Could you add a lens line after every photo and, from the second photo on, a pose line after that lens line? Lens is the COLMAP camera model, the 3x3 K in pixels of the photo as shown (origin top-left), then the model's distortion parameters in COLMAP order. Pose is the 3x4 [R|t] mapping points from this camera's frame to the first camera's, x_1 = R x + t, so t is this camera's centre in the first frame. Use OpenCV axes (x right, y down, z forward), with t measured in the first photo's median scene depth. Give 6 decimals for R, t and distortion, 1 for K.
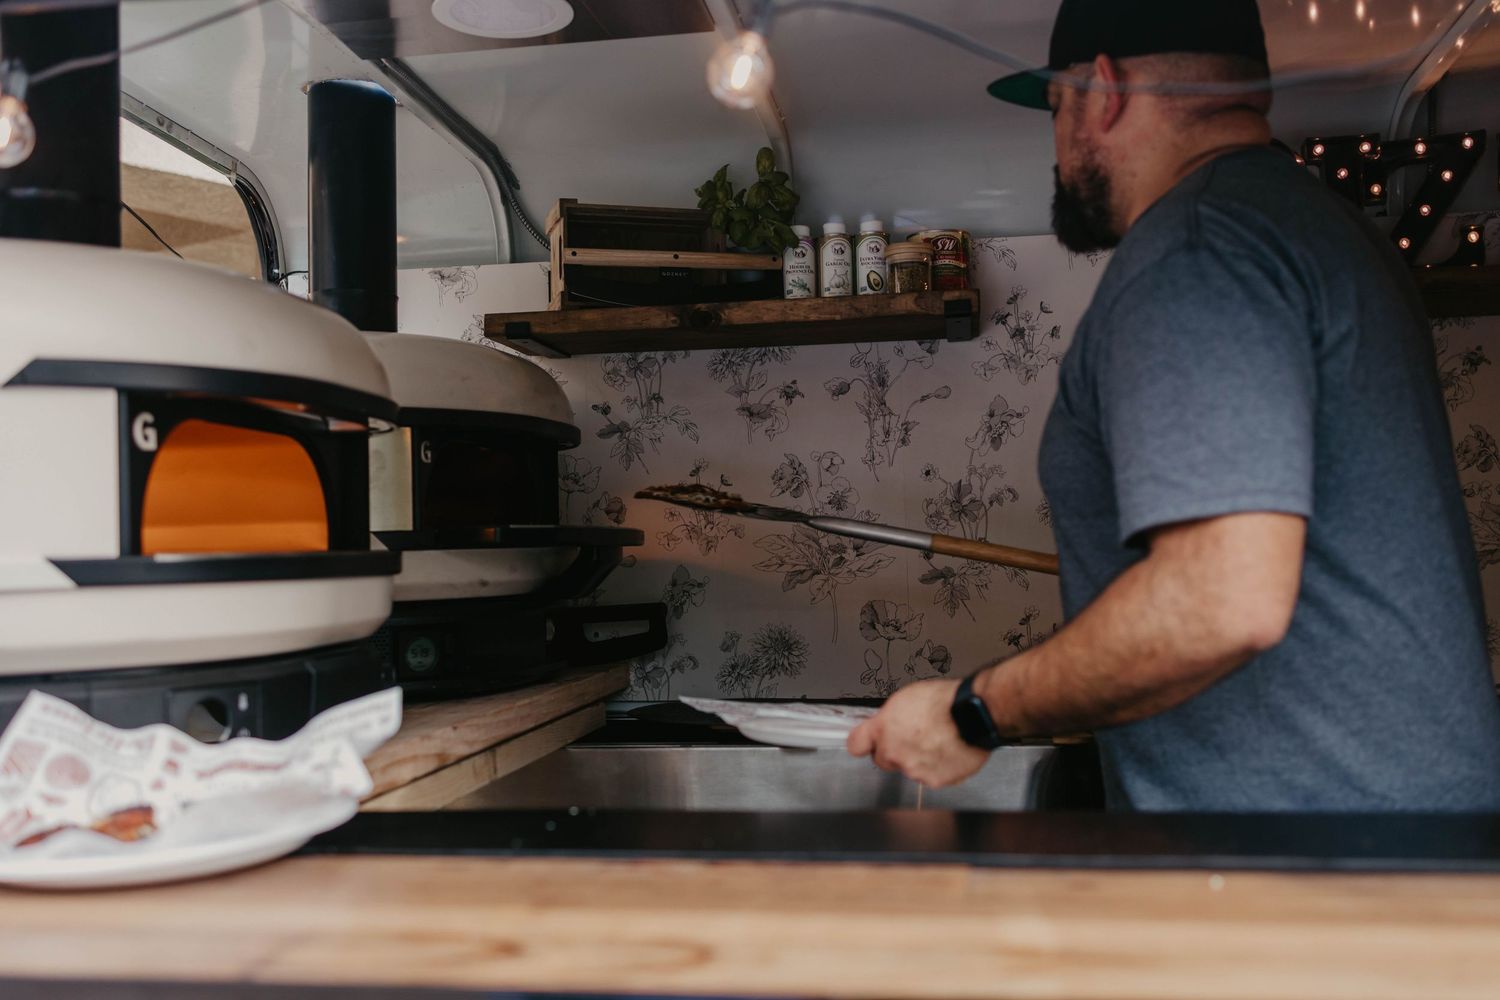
lens RADIAL K [[1487.2, 0, 750.0], [0, 1487.2, 500.0], [0, 0, 1]] dist [0.013001, 0.008328]
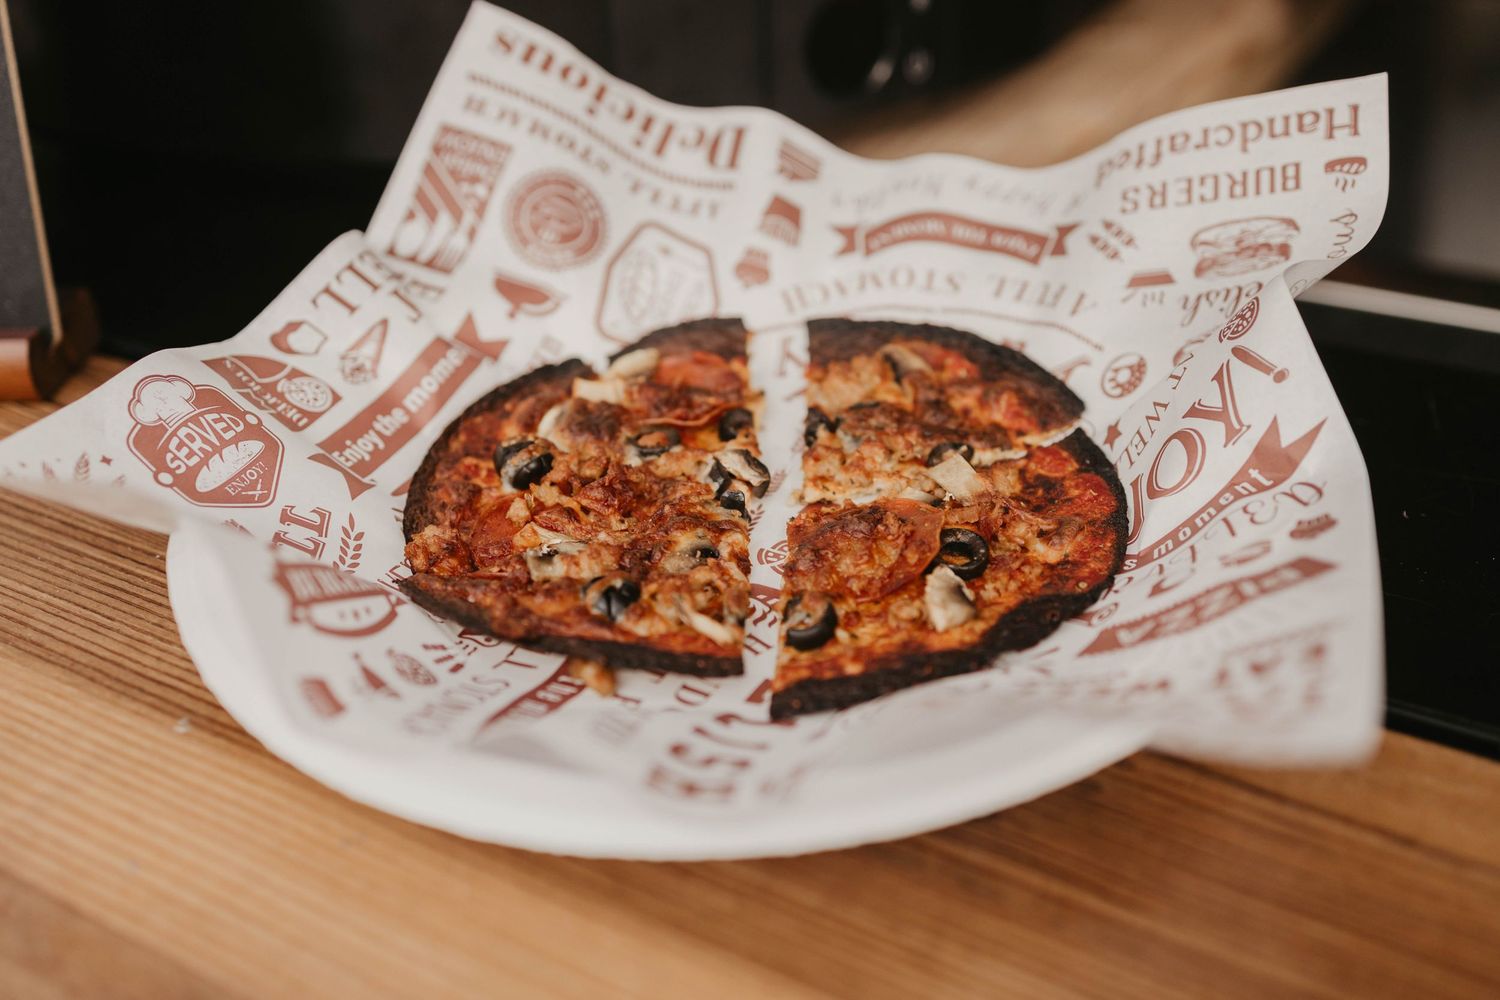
lens RADIAL K [[1487.2, 0, 750.0], [0, 1487.2, 500.0], [0, 0, 1]] dist [0.013001, 0.008328]
pose [[0.936113, 0.186284, -0.298313, -0.120290], [0.004207, 0.842213, 0.539128, 0.010290], [0.351674, -0.505940, 0.787623, 0.293656]]
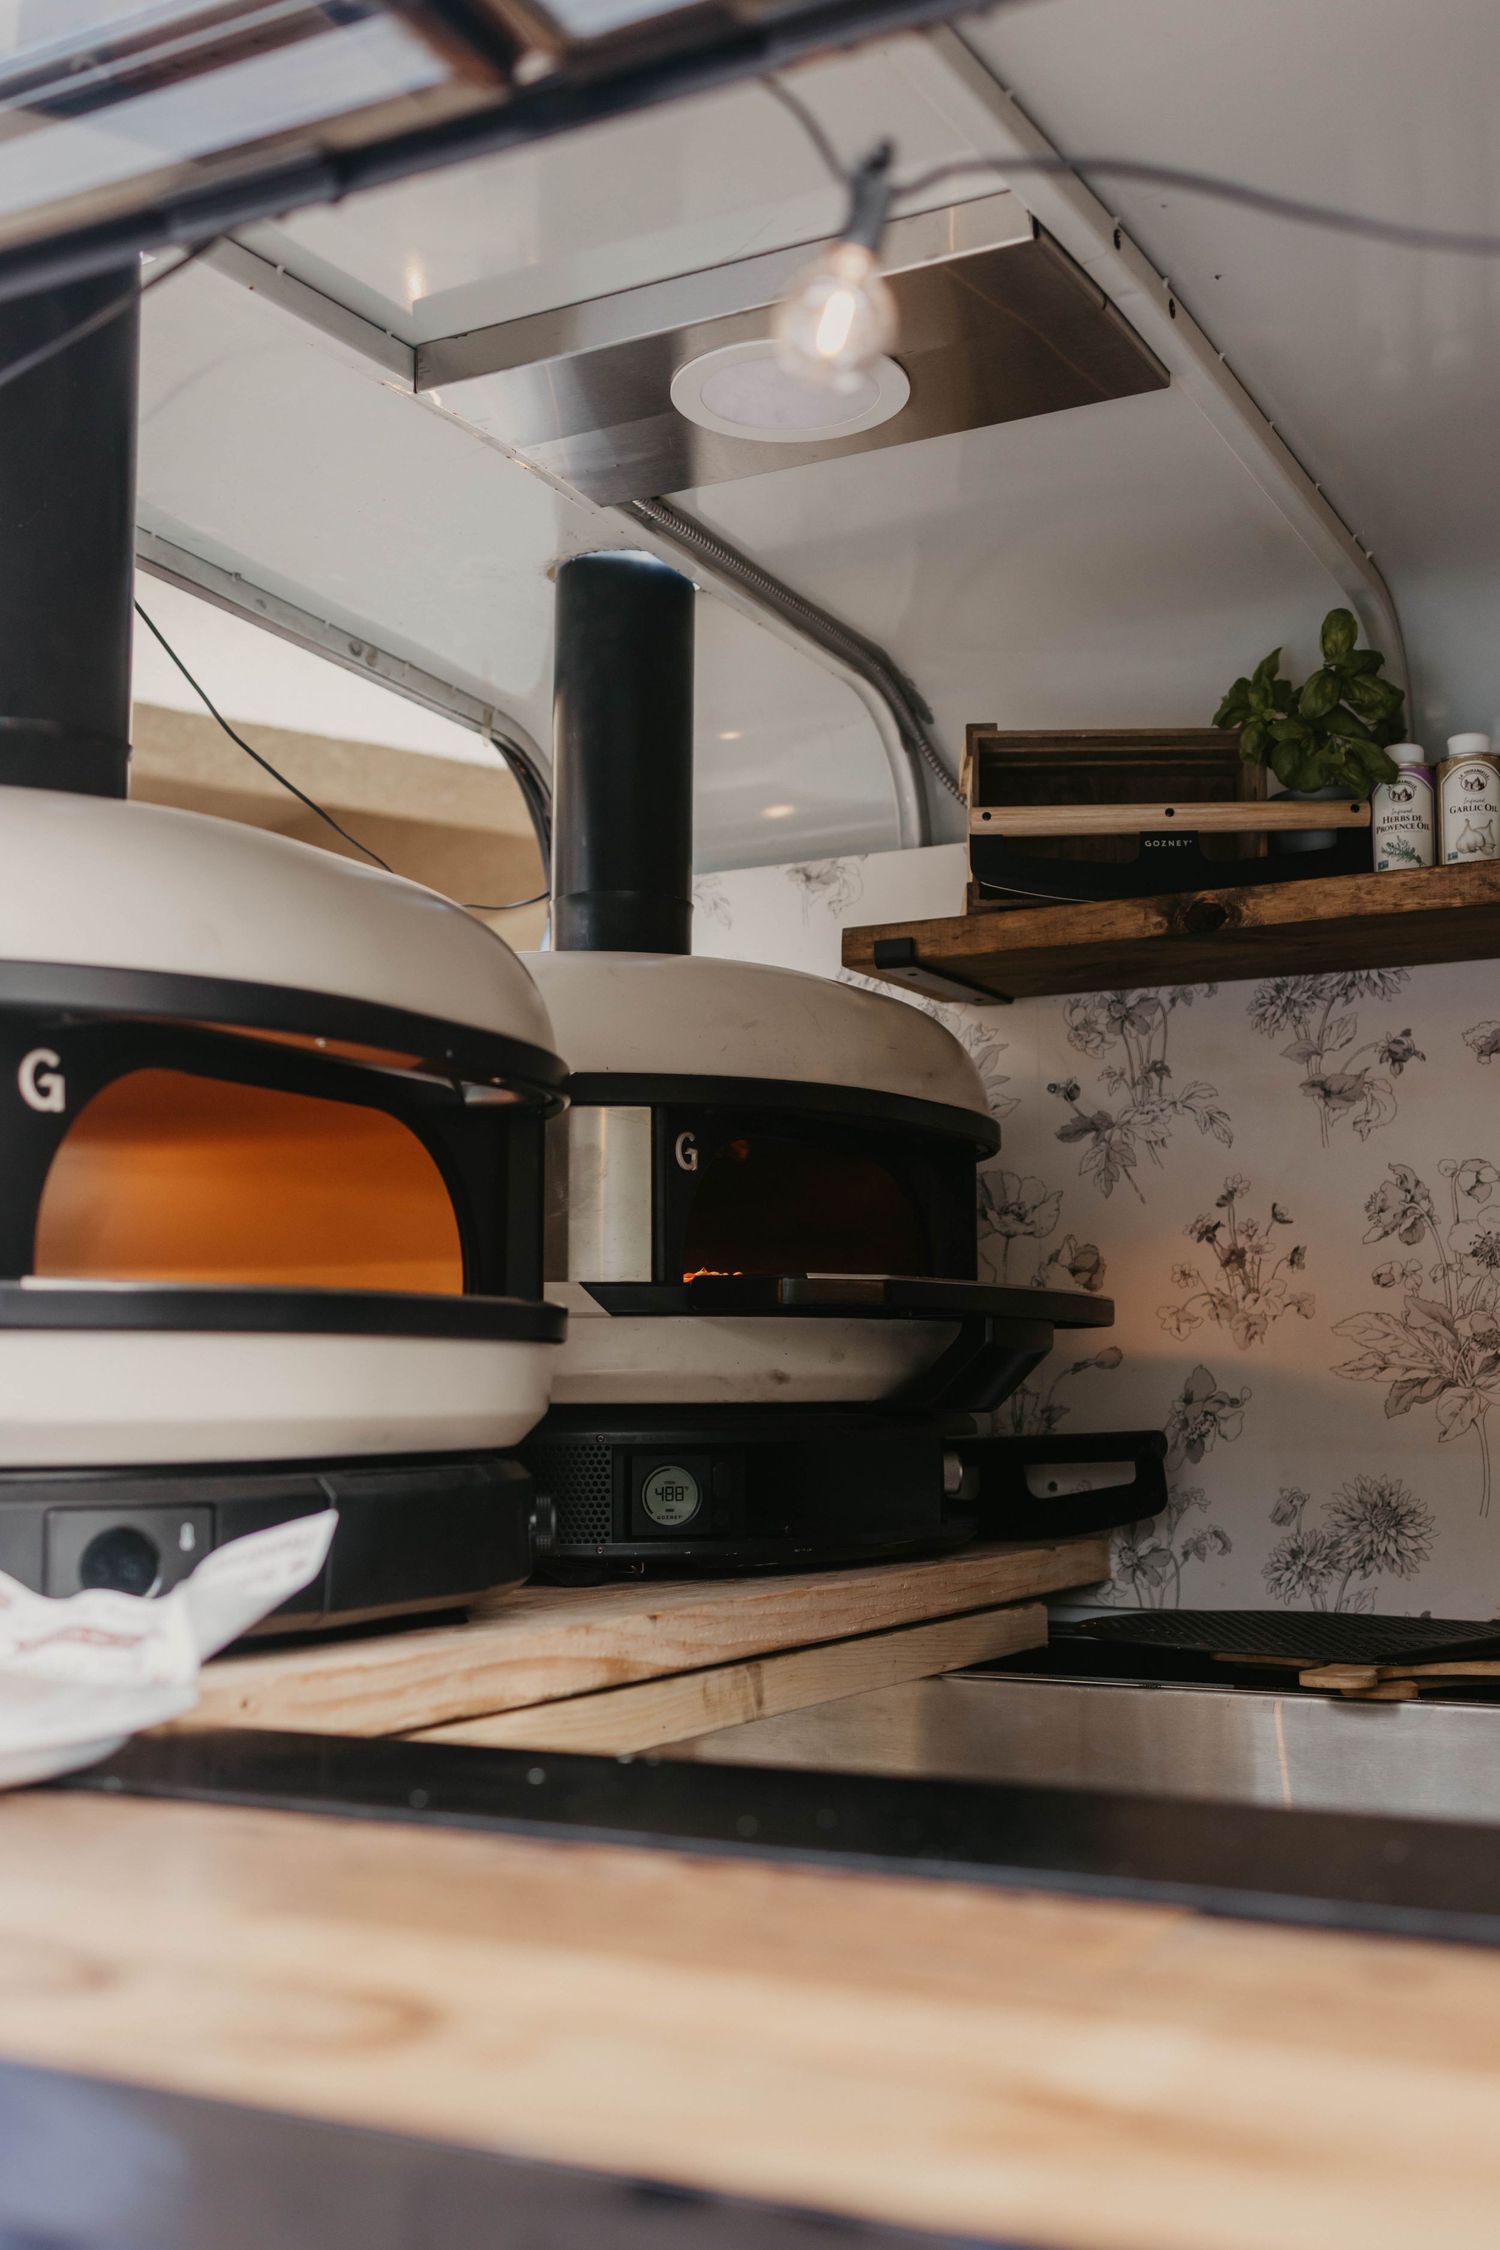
lens RADIAL K [[2419.0, 0, 745.4], [0, 2419.0, 1180.5], [0, 0, 1]] dist [0.010650, 0.010754]
pose [[0.942313, -0.008413, -0.334628, 0.102557], [-0.008580, 0.998748, -0.049274, 0.021672], [0.334624, 0.049302, 0.941061, 0.089871]]
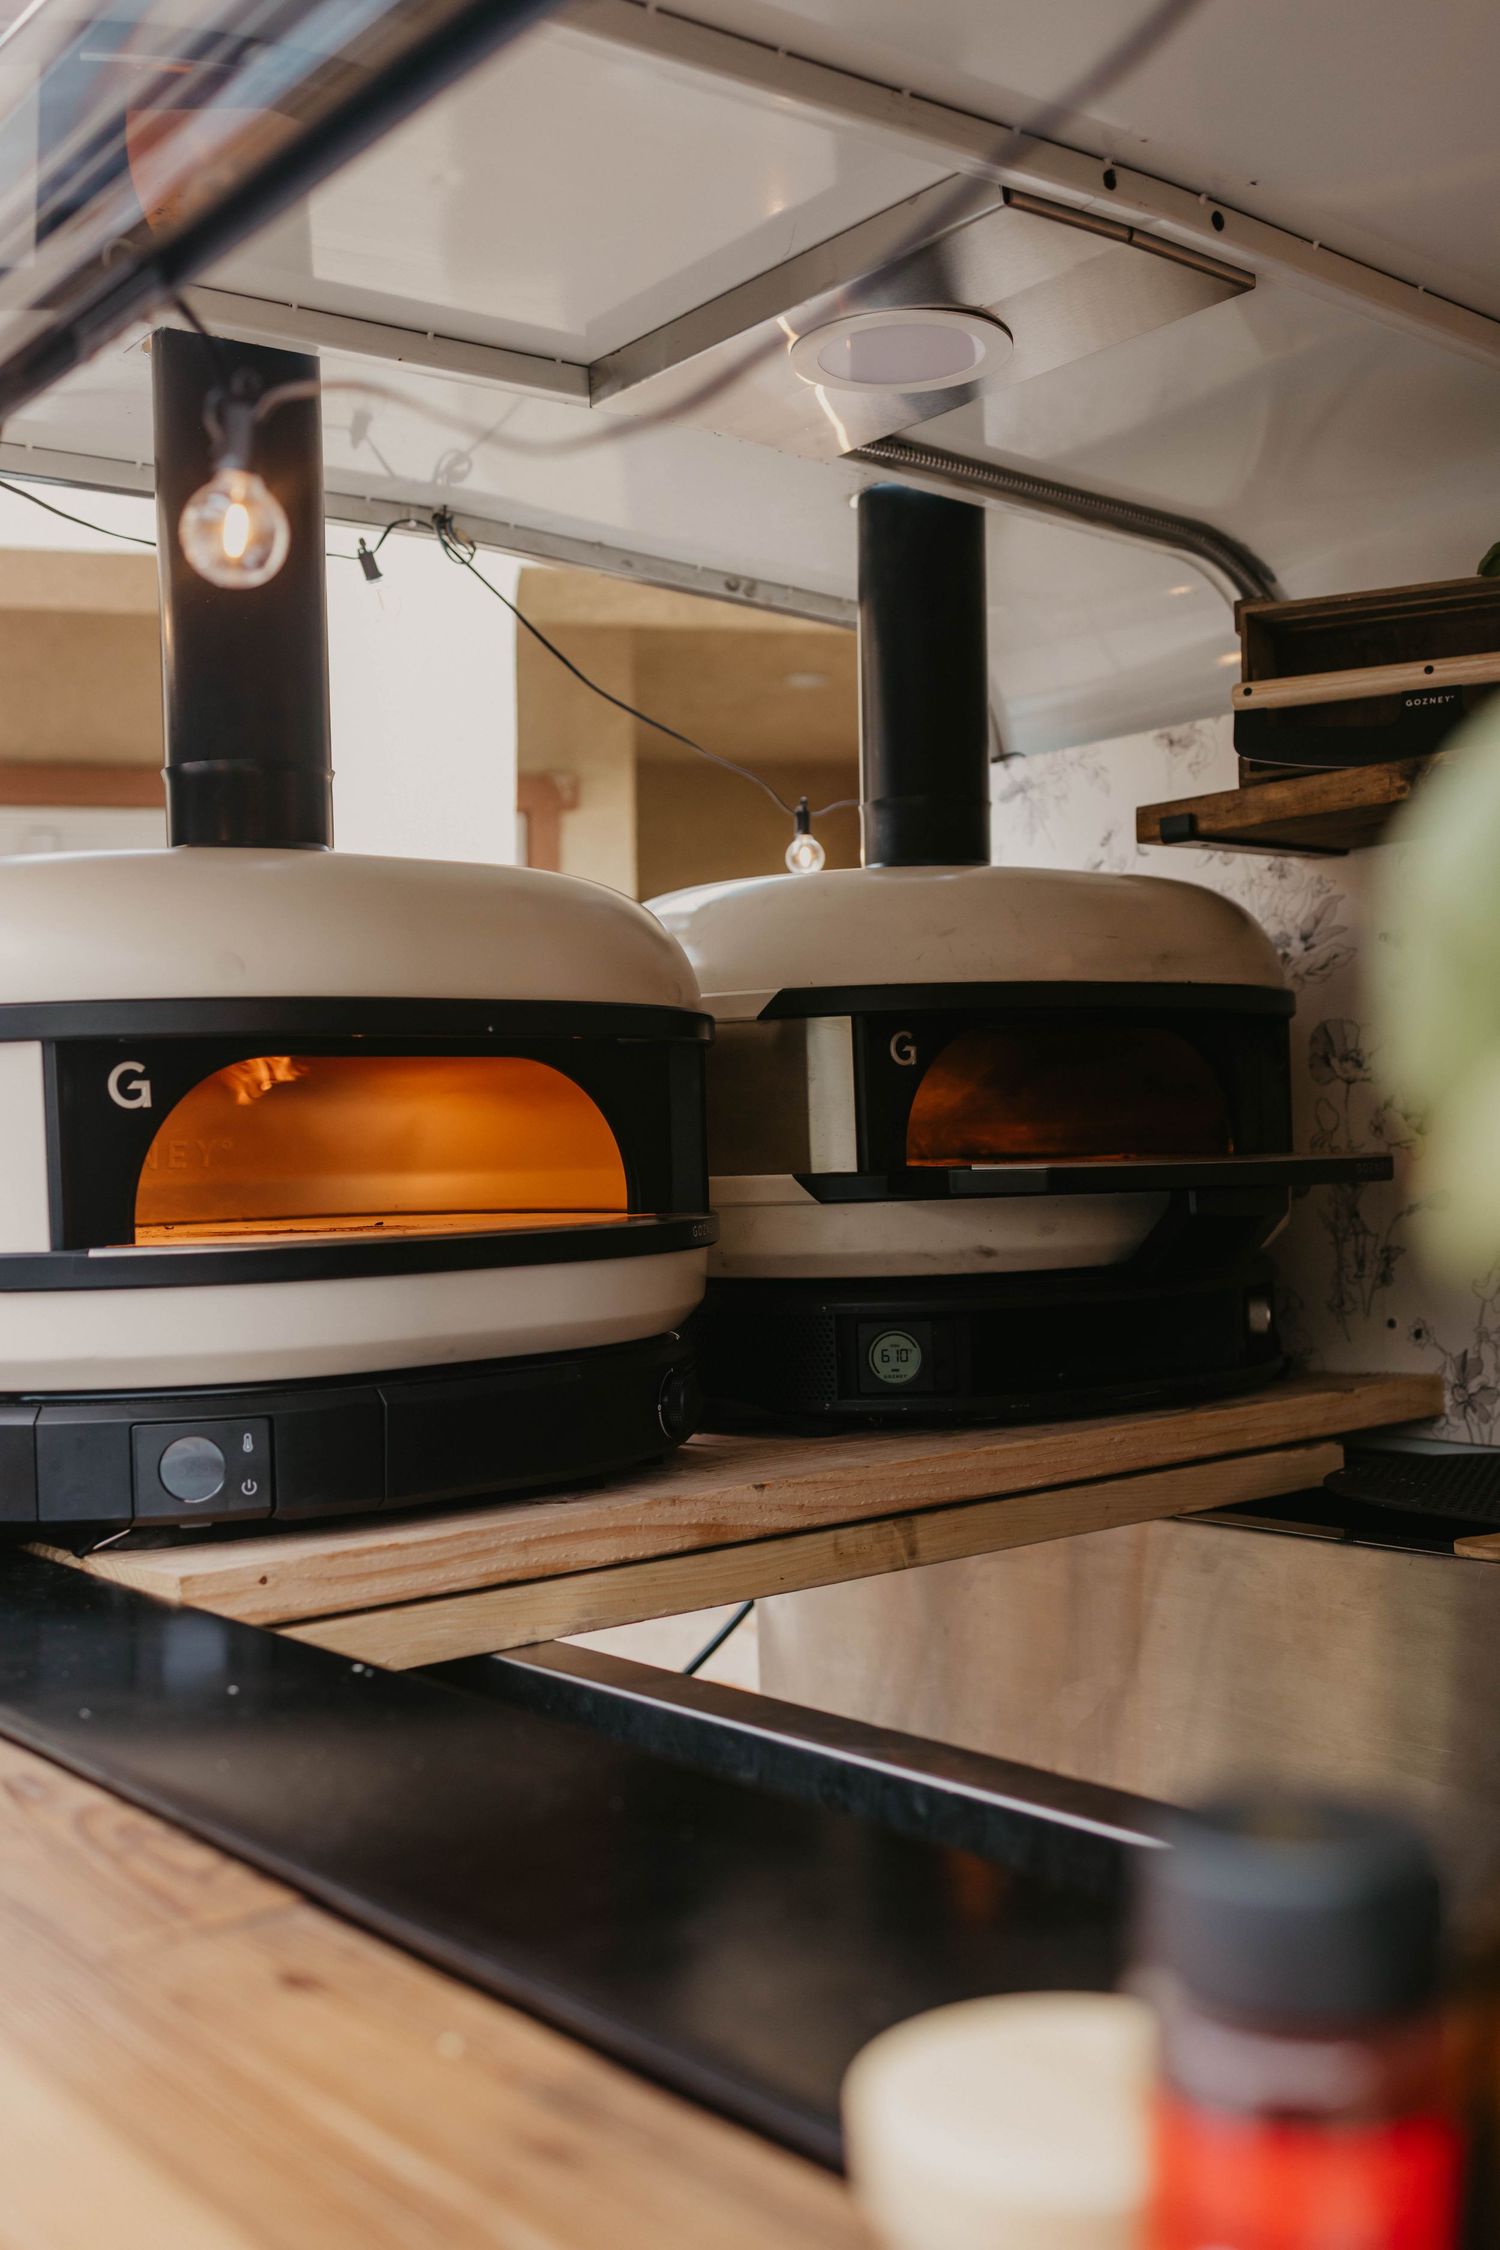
lens RADIAL K [[2230.8, 0, 750.0], [0, 2230.8, 1125.0], [0, 0, 1]] dist [0.013001, 0.008328]
pose [[0.739527, -0.003866, -0.673116, 0.324105], [0.035109, 0.998844, 0.032836, -0.027658], [0.672211, -0.047916, 0.738808, 0.189917]]
